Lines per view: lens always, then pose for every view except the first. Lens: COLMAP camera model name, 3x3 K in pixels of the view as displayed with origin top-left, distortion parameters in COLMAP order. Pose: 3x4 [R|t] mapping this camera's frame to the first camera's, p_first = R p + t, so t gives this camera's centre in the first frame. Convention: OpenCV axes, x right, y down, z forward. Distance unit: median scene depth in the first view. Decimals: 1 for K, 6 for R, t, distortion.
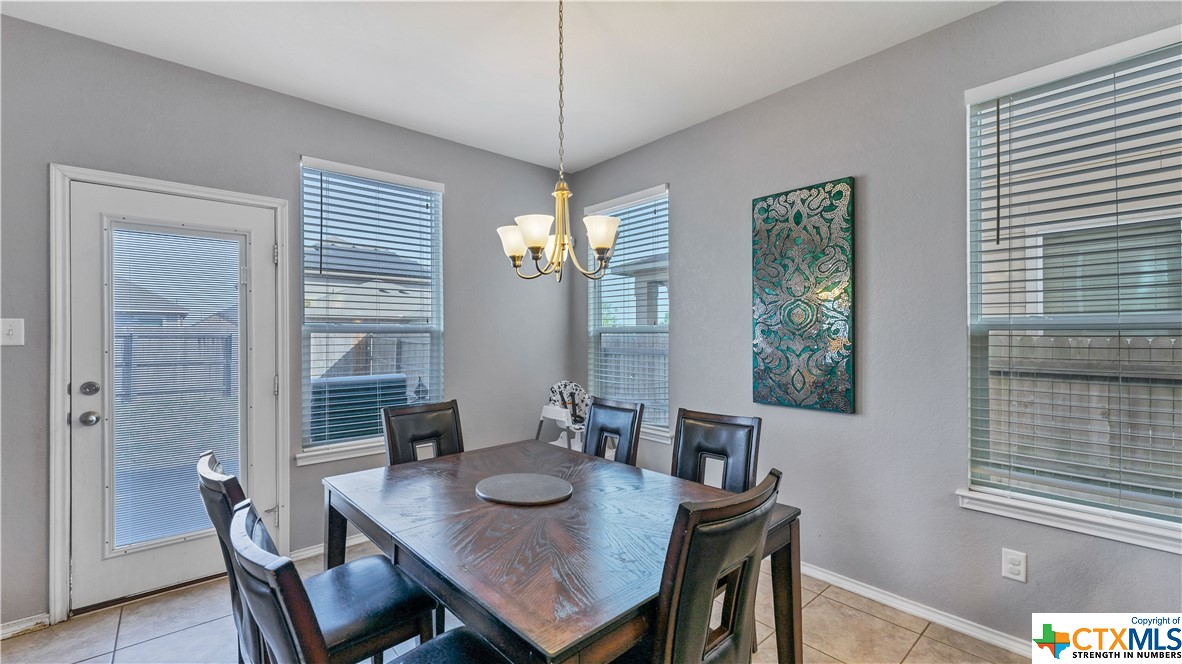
lens RADIAL K [[495.6, 0, 602.4], [0, 495.6, 332.0], [0, 0, 1]] dist [-0.001866, 0.000230]
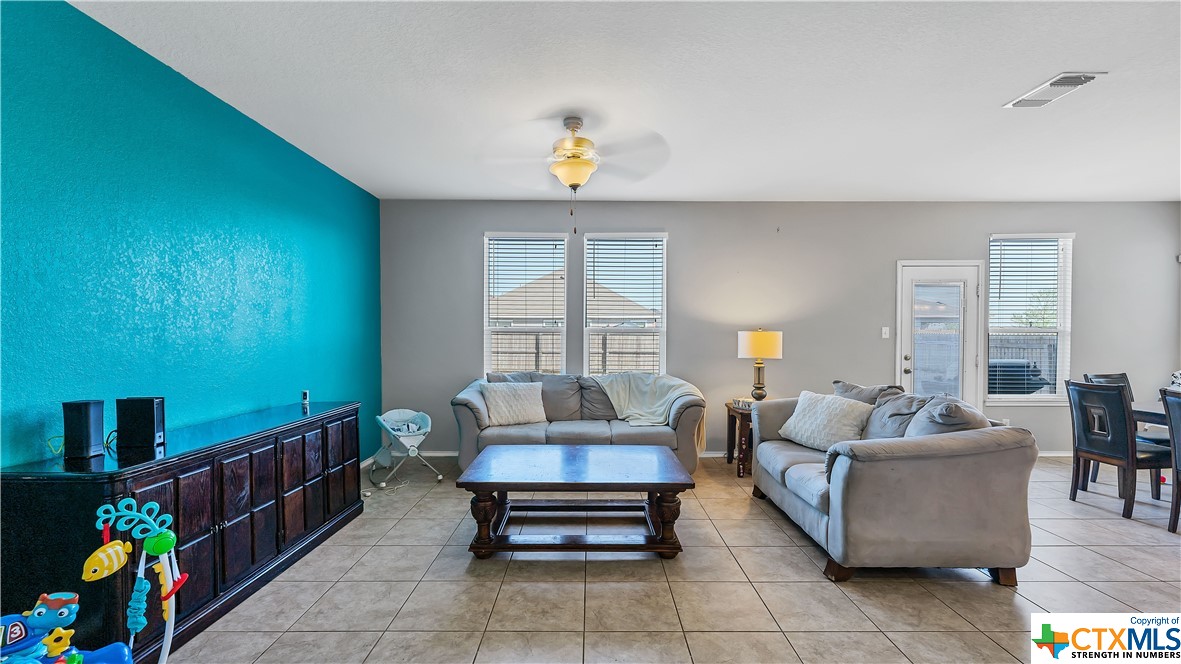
lens RADIAL K [[495.2, 0, 601.9], [0, 495.2, 332.0], [0, 0, 1]] dist [-0.001866, 0.000230]
pose [[0.772750, 0.003322, -0.634701, -0.682800], [-0.001775, 0.999994, 0.003072, -0.007562], [0.634708, -0.001247, 0.772751, -1.642008]]
